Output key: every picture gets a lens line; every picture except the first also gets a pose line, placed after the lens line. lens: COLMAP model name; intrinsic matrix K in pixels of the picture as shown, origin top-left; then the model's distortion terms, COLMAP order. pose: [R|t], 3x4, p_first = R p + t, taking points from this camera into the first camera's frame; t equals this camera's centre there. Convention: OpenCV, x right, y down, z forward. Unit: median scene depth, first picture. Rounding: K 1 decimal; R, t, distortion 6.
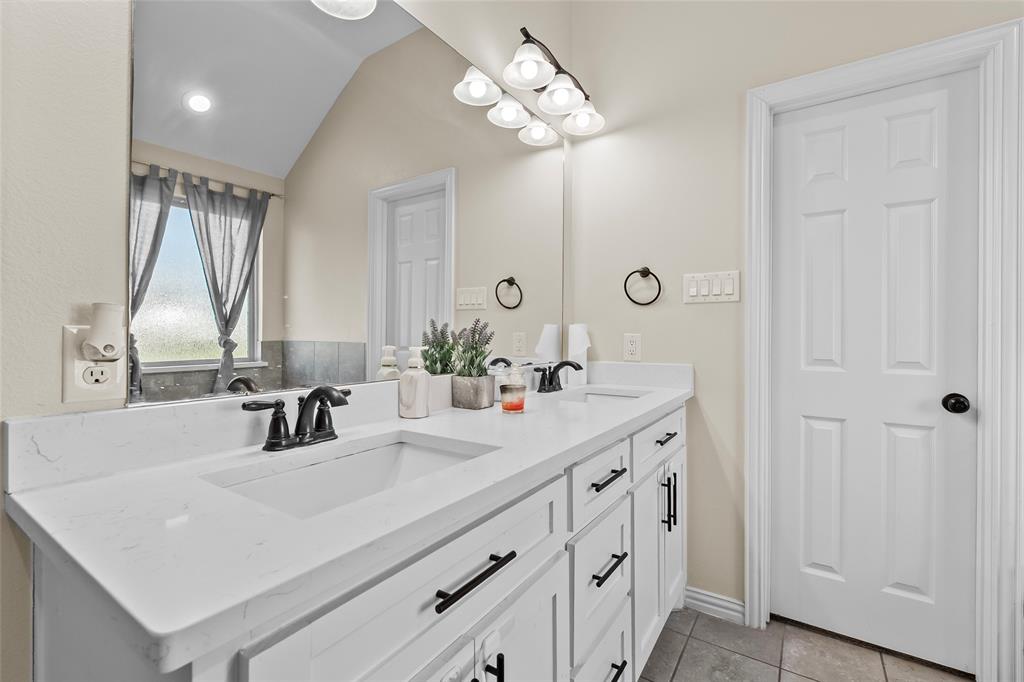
lens RADIAL K [[450.7, 0, 509.2], [0, 450.7, 338.3], [0, 0, 1]] dist [0.000739, 0.000355]
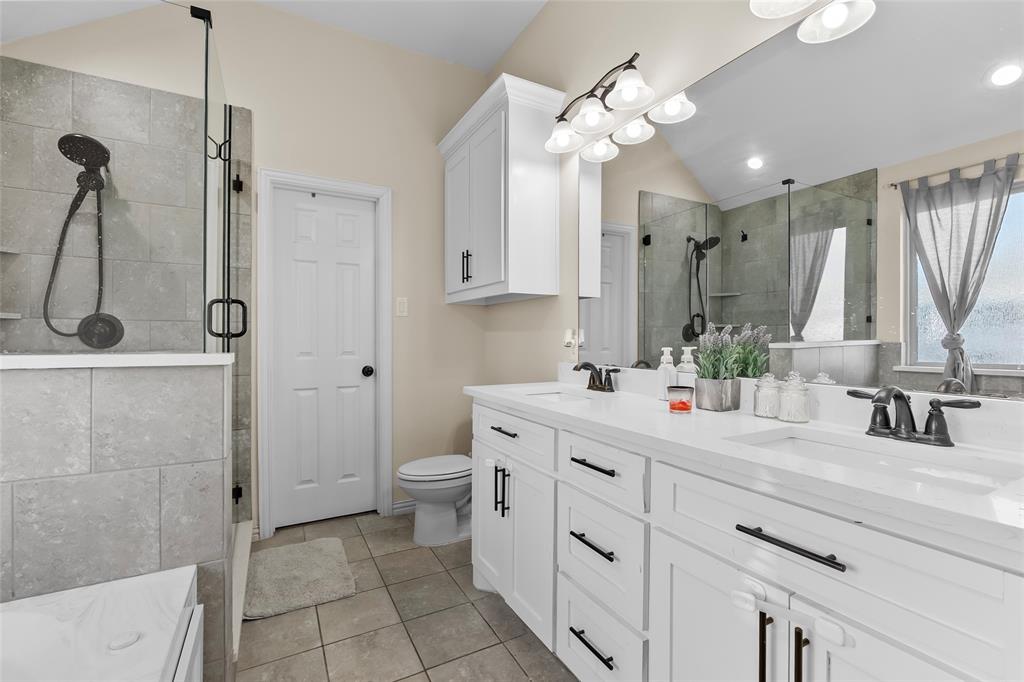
lens RADIAL K [[450.7, 0, 509.2], [0, 450.7, 338.3], [0, 0, 1]] dist [0.000739, 0.000355]
pose [[-0.472640, 0.002336, -0.881252, 0.625989], [-0.004487, 0.999977, 0.005057, -0.003972], [0.881244, 0.006344, -0.472619, 0.662562]]
